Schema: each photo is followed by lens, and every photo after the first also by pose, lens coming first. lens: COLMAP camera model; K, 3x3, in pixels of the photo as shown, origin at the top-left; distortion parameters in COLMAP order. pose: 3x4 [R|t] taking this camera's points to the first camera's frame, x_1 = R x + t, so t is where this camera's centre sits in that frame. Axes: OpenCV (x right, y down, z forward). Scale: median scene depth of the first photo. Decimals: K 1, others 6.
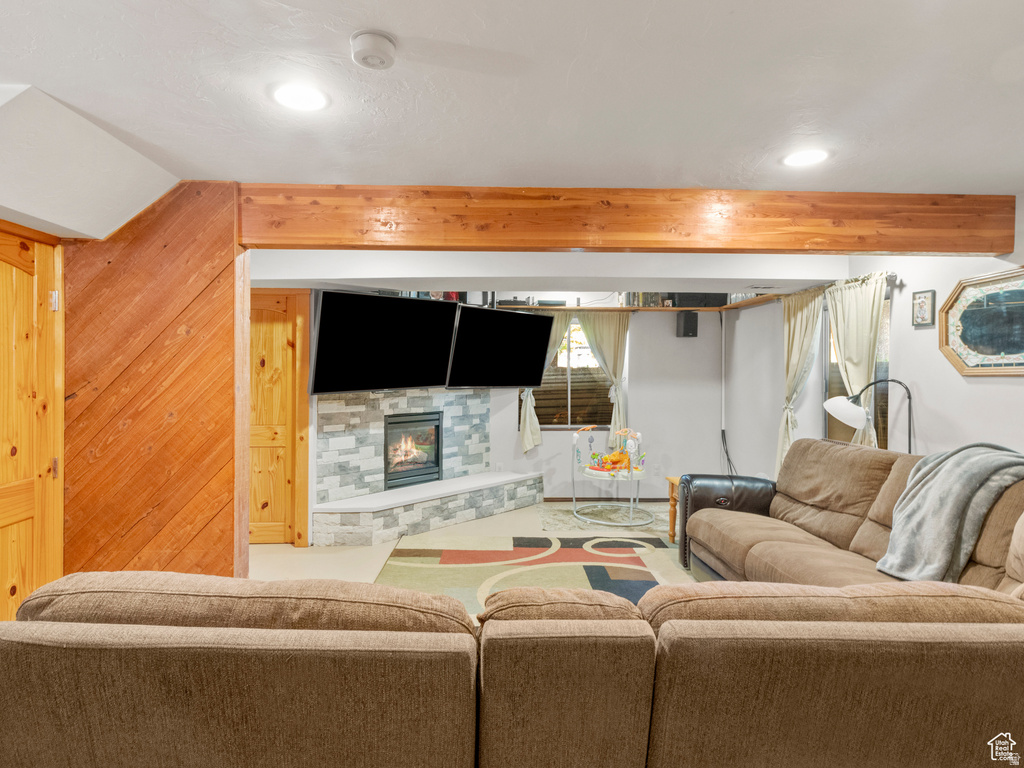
lens RADIAL K [[552.5, 0, 509.1], [0, 552.5, 373.5], [0, 0, 1]] dist [0.003343, 0.000239]
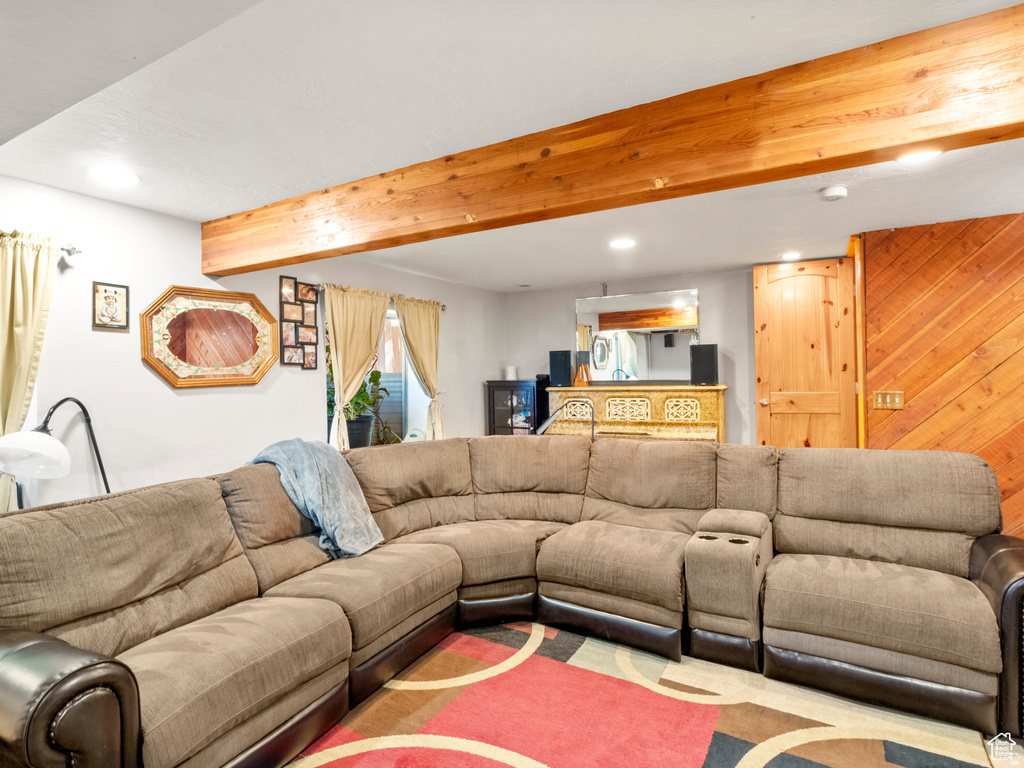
lens RADIAL K [[552.5, 0, 495.3], [0, 552.5, 369.2], [0, 0, 1]] dist [0.003343, 0.000239]
pose [[-0.830709, 0.020241, 0.556339, -0.158122], [0.023618, 0.999720, -0.001107, -0.013087], [-0.556206, 0.012220, -0.830954, 1.411509]]
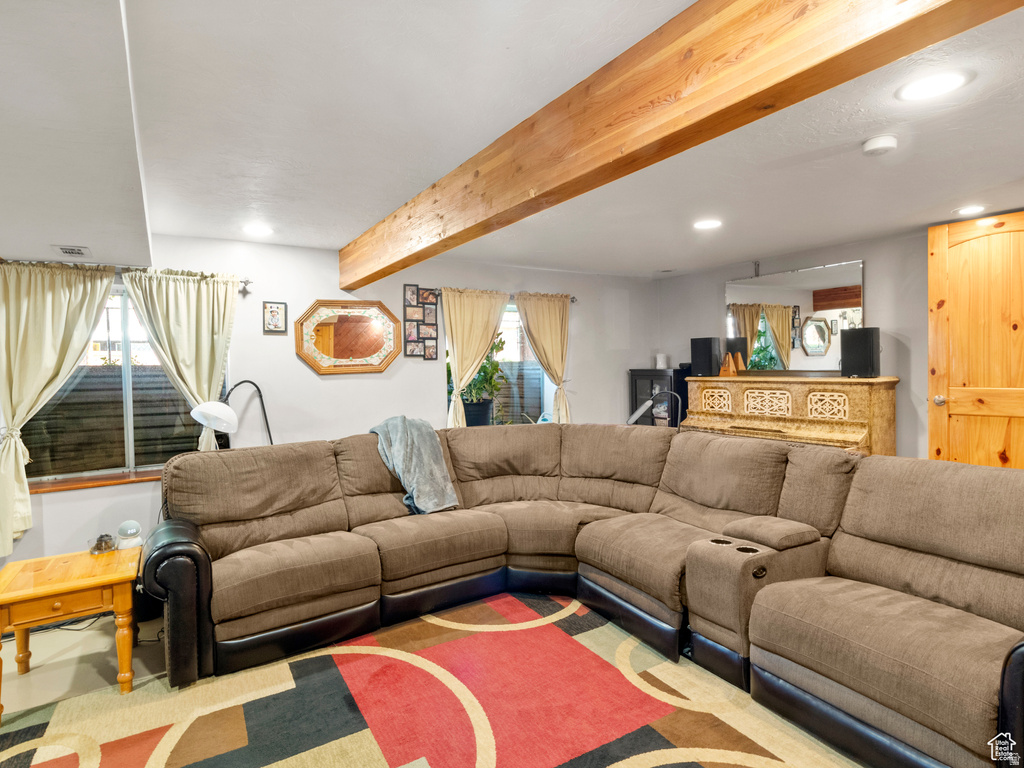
lens RADIAL K [[552.5, 0, 484.3], [0, 552.5, 369.4], [0, 0, 1]] dist [0.003343, 0.000239]
pose [[-0.458593, 0.000398, 0.888646, -0.490339], [0.026182, 0.999572, 0.013064, -0.013598], [-0.888261, 0.029257, -0.458407, 1.190713]]
